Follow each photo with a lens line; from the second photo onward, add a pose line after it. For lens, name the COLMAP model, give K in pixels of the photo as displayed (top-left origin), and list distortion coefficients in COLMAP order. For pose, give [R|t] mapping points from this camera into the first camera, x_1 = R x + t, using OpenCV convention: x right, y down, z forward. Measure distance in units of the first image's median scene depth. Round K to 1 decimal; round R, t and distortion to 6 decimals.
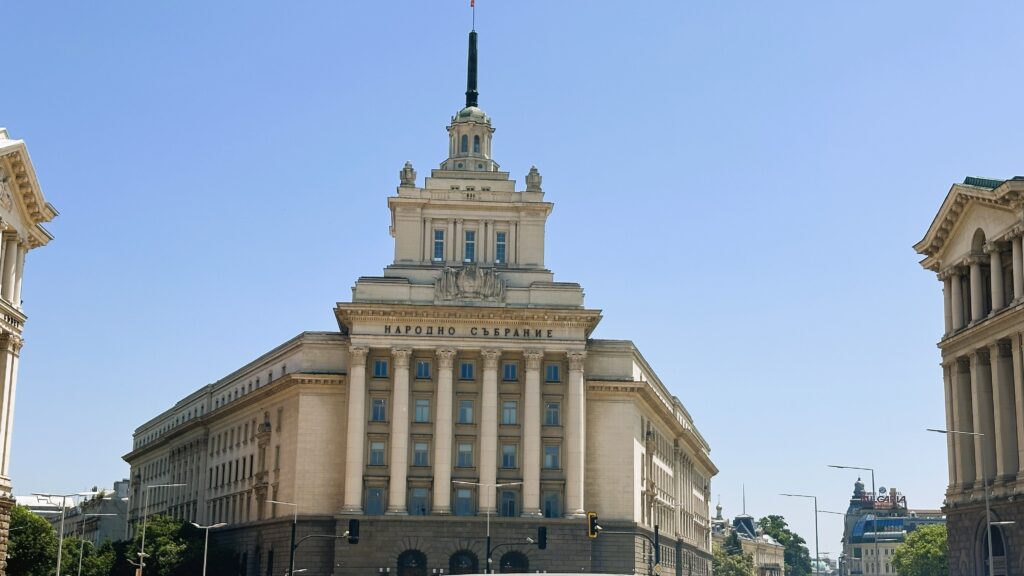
lens RADIAL K [[1221.8, 0, 512.0], [0, 1221.8, 288.0], [0, 0, 1]] dist [0.101492, 0.016691]
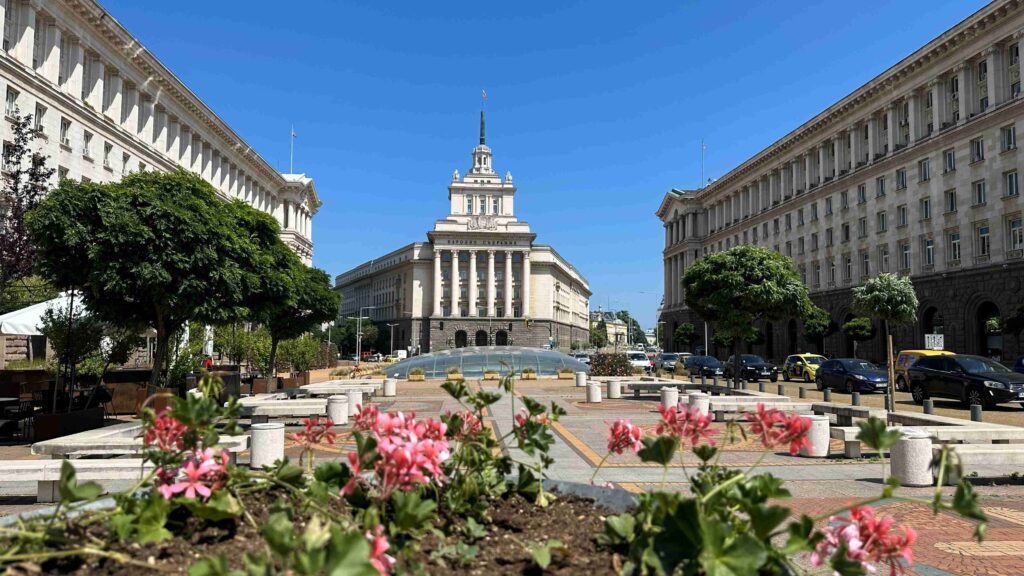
lens RADIAL K [[707.0, 0, 512.0], [0, 707.0, 288.0], [0, 0, 1]] dist [0.059333, -0.000900]
pose [[0.999927, -0.008896, 0.008194, 0.010823], [0.007474, 0.987149, 0.159630, -0.098914], [-0.009509, -0.159557, 0.987143, -0.402812]]
